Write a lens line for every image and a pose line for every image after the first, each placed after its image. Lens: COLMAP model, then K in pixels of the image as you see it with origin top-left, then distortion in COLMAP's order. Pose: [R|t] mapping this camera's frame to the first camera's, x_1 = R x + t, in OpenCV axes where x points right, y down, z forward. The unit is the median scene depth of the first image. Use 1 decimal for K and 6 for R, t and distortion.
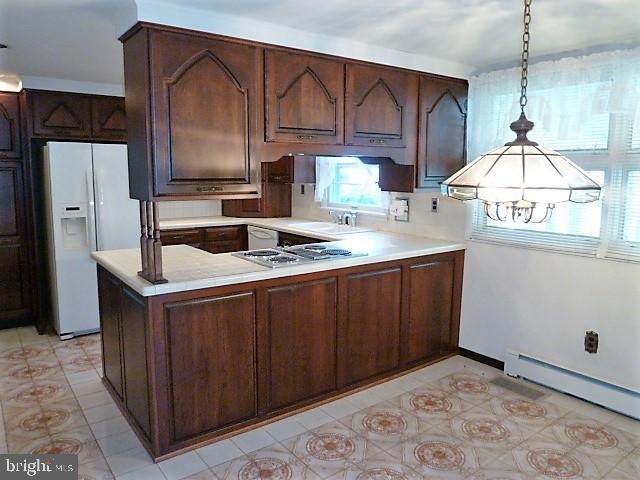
lens RADIAL K [[470.7, 0, 317.8], [0, 470.7, 236.3], [0, 0, 1]] dist [-0.056528, 0.026404]
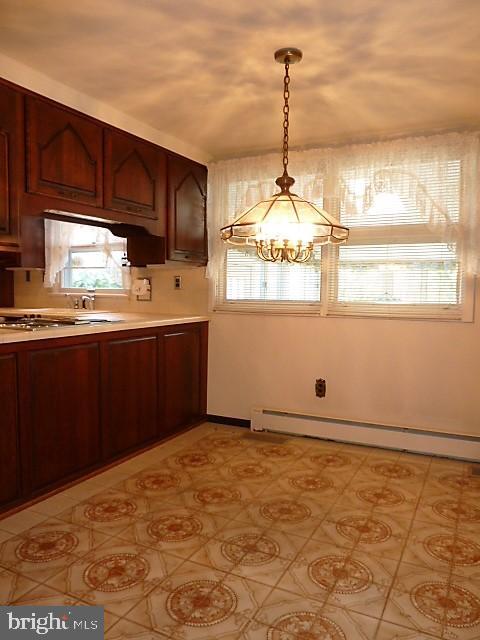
lens RADIAL K [[470.7, 0, 245.9], [0, 470.7, 321.9], [0, 0, 1]] dist [-0.056528, 0.026404]
pose [[0.890677, -0.026703, 0.453851, -0.132455], [0.054348, 0.997369, -0.047976, 0.111360], [-0.451376, 0.067398, 0.889785, -0.005762]]
